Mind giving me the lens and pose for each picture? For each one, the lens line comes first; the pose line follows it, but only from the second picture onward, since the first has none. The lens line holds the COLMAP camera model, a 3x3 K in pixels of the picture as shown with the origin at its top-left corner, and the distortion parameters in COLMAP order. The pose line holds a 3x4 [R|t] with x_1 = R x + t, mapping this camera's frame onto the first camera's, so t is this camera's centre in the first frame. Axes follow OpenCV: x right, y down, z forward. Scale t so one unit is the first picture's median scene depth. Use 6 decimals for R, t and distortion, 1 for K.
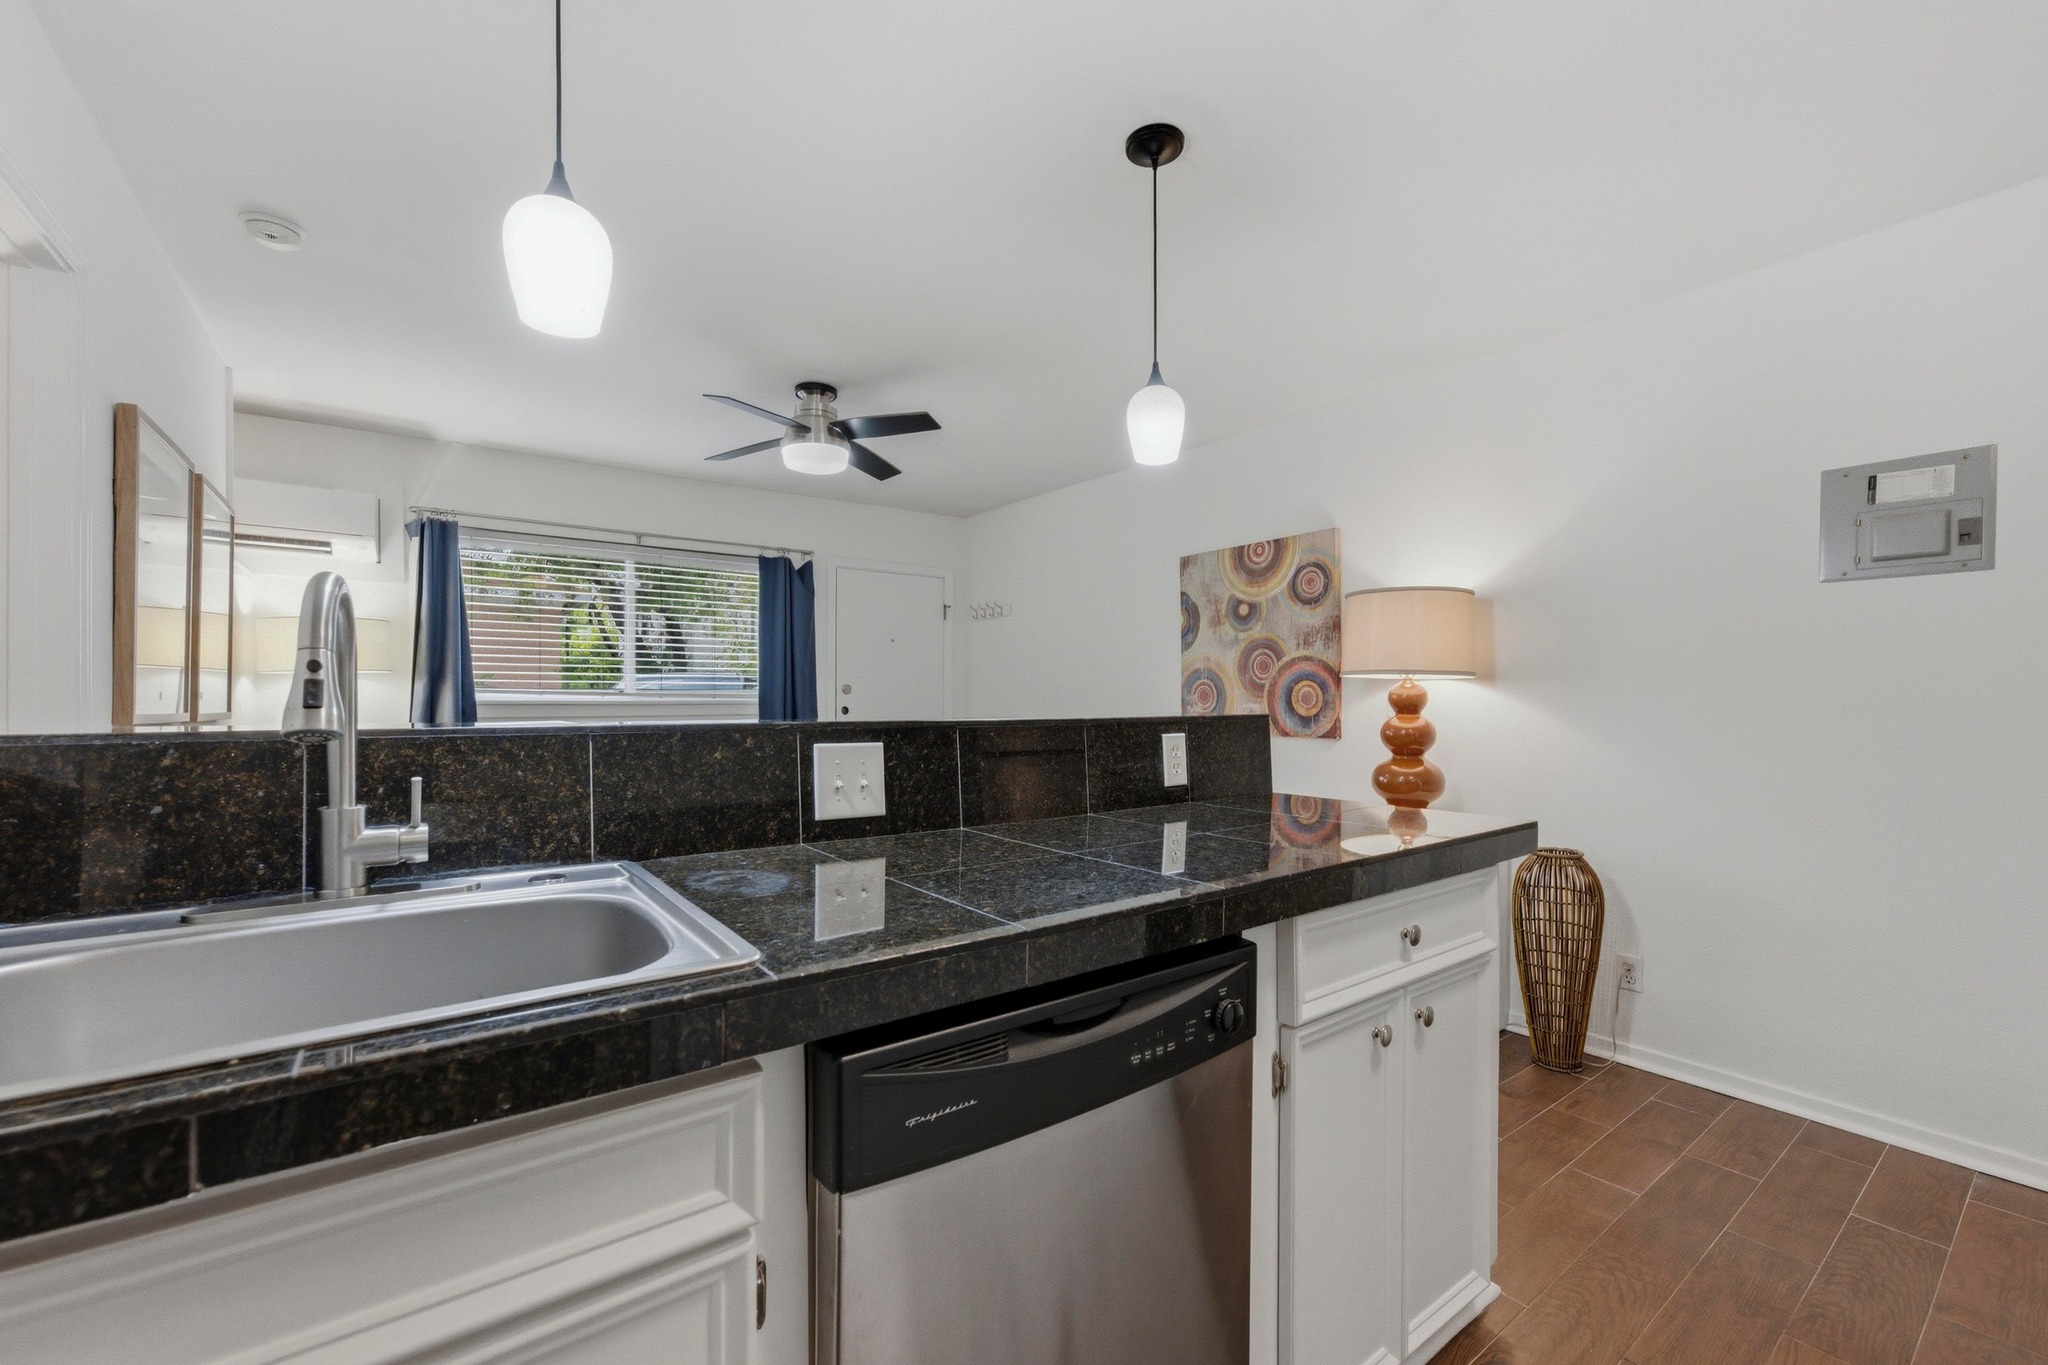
lens RADIAL K [[826.3, 0, 1025.8], [0, 826.3, 699.2], [0, 0, 1]] dist [-0.009599, 0.002706]
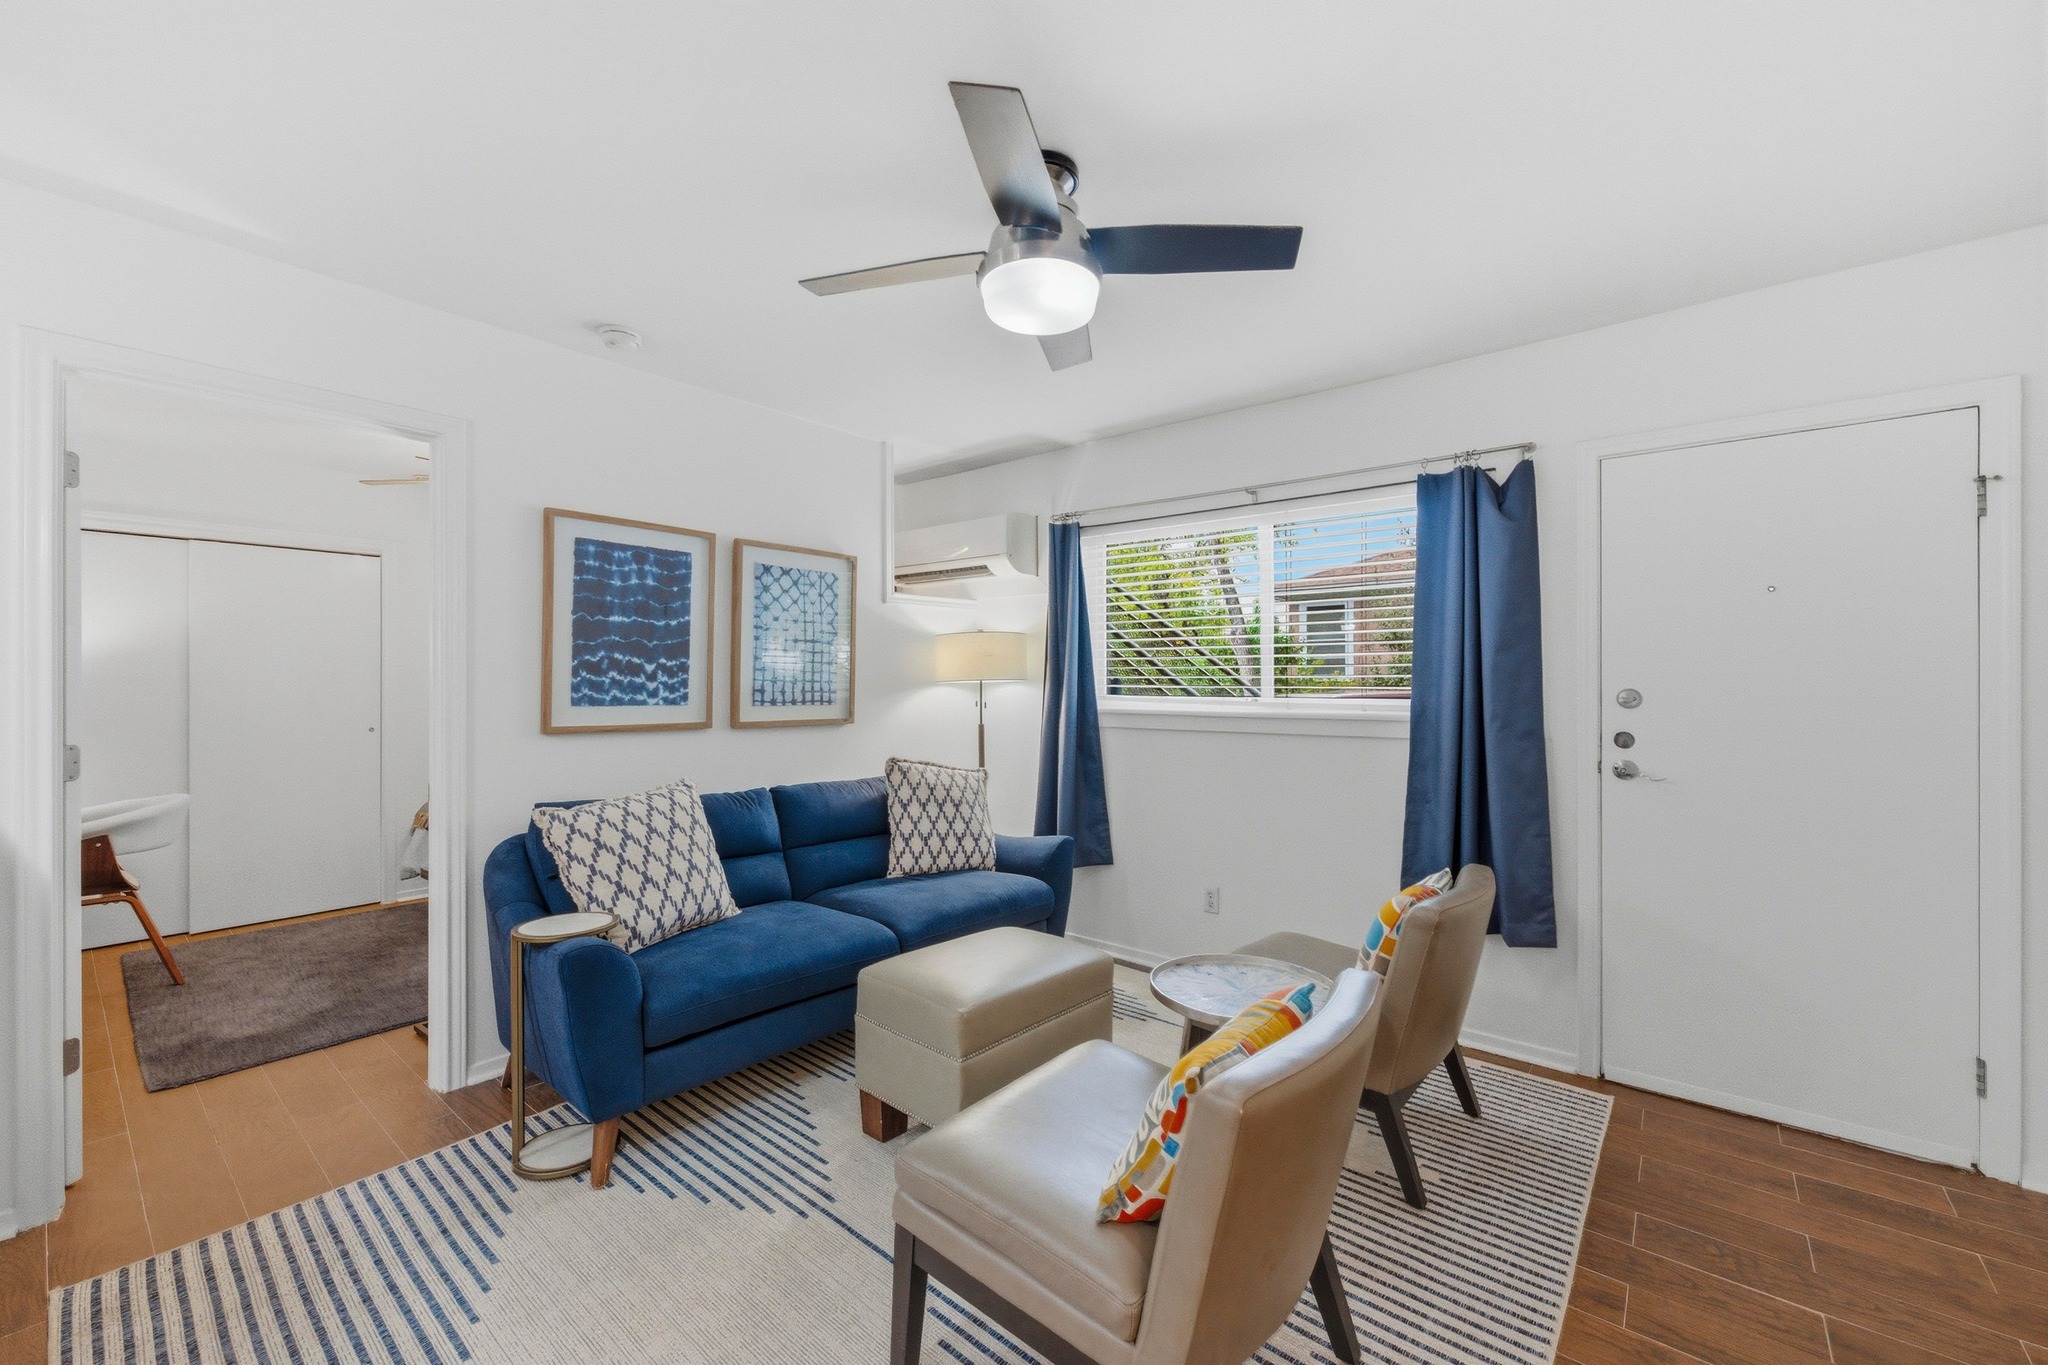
lens RADIAL K [[826.3, 0, 1015.0], [0, 826.3, 681.1], [0, 0, 1]] dist [-0.009599, 0.002706]
pose [[0.236682, -0.002223, -0.971585, 0.255724], [-0.001194, 0.999996, -0.002578, -0.031994], [0.971587, 0.001770, 0.236678, 0.790492]]
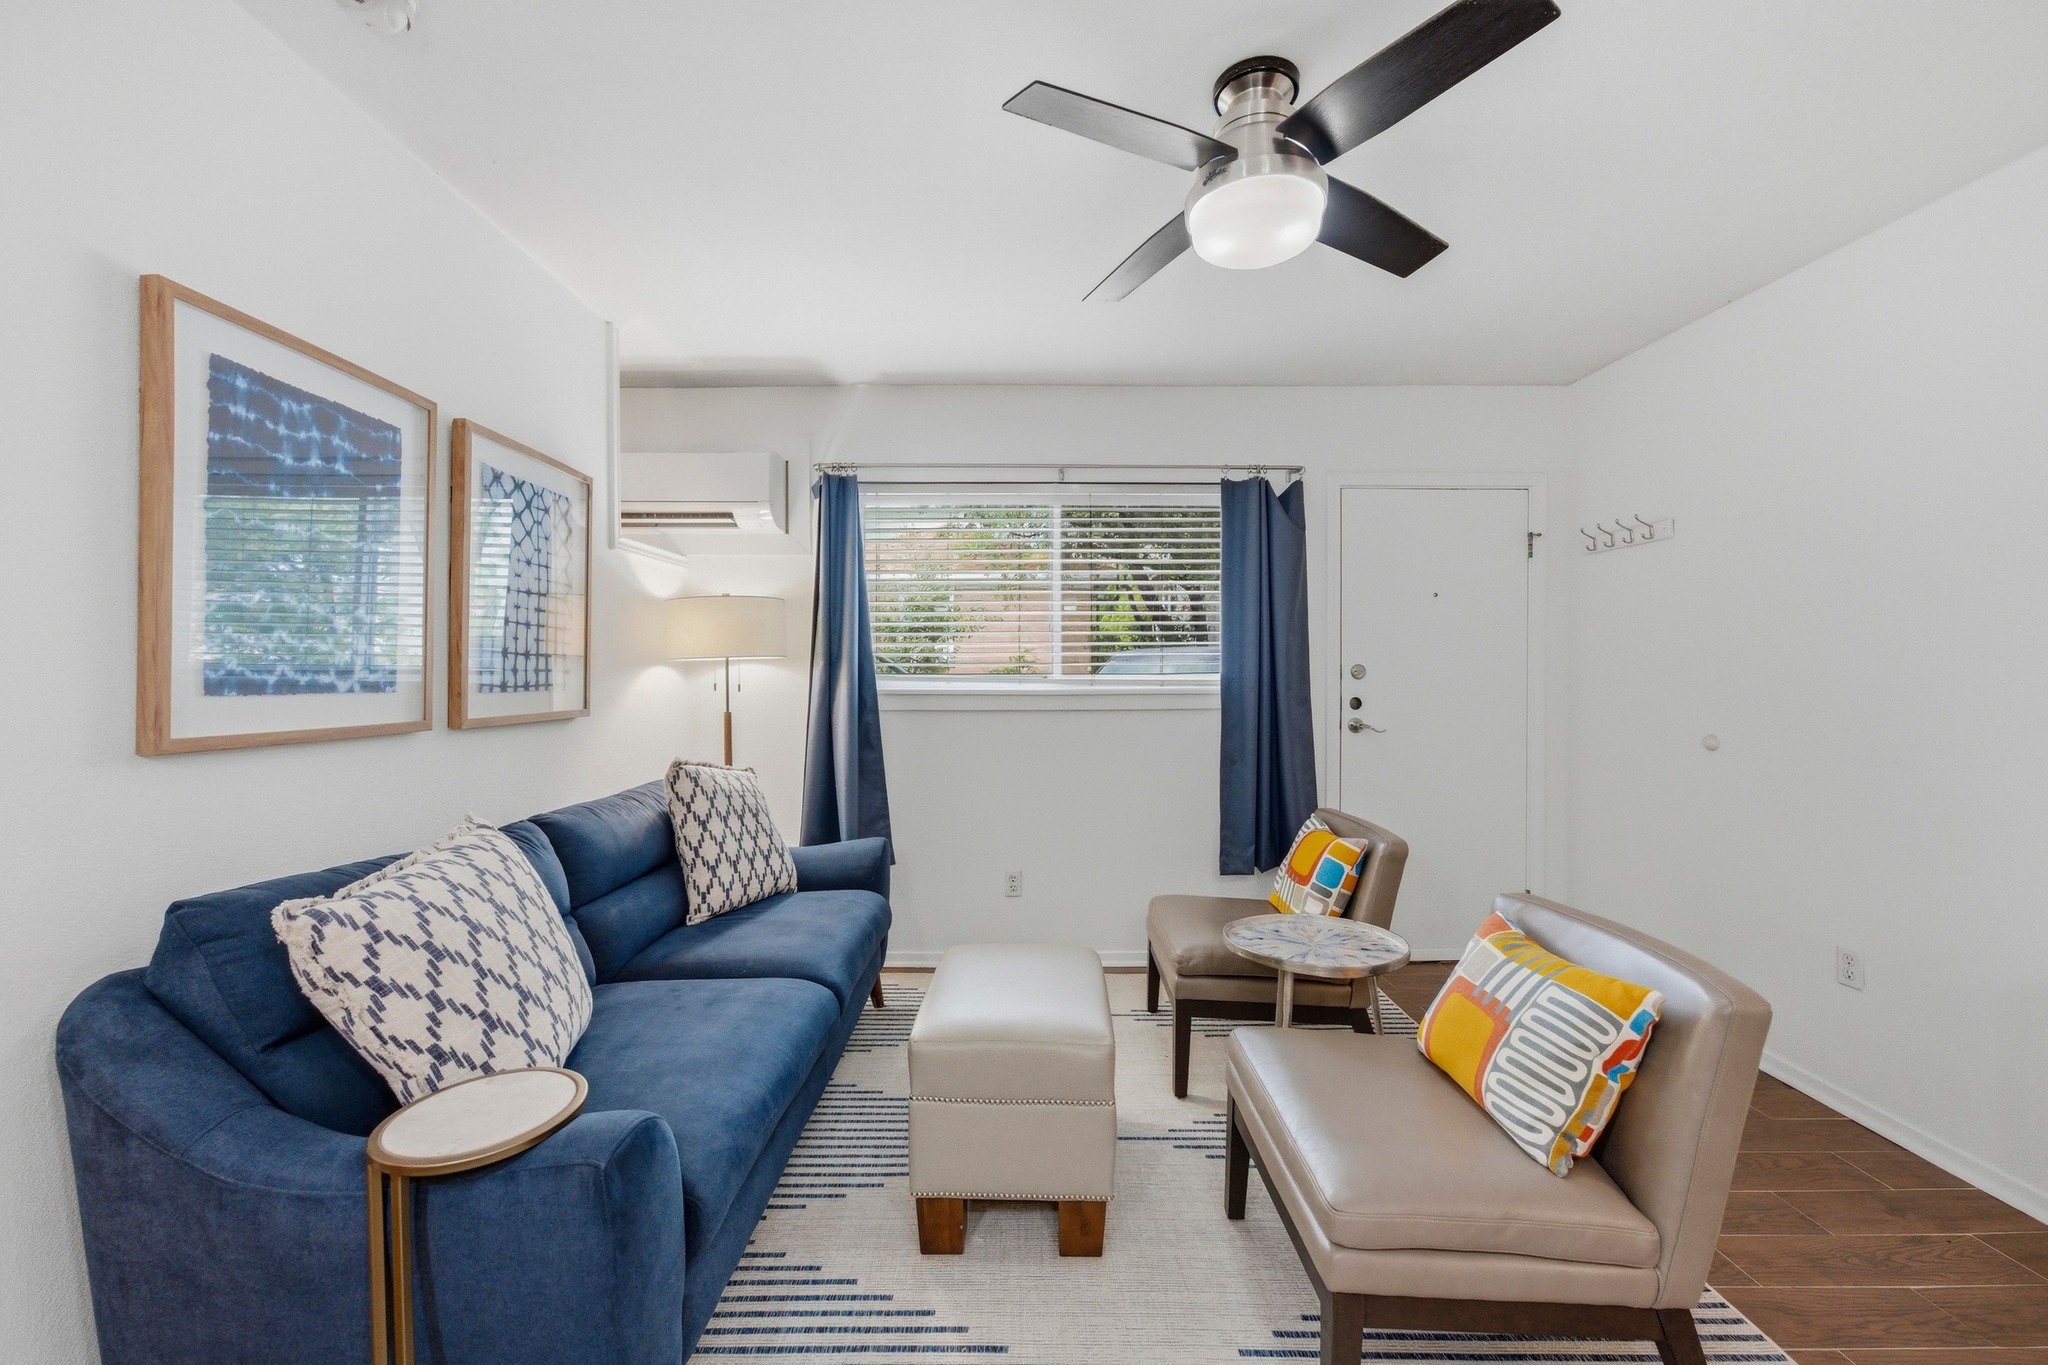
lens RADIAL K [[826.3, 0, 1028.0], [0, 826.3, 677.5], [0, 0, 1]] dist [-0.009599, 0.002706]
pose [[0.810070, 0.003557, -0.586322, -0.068984], [0.001359, 0.999968, 0.007943, -0.020718], [0.586331, -0.007231, 0.810039, 0.478354]]
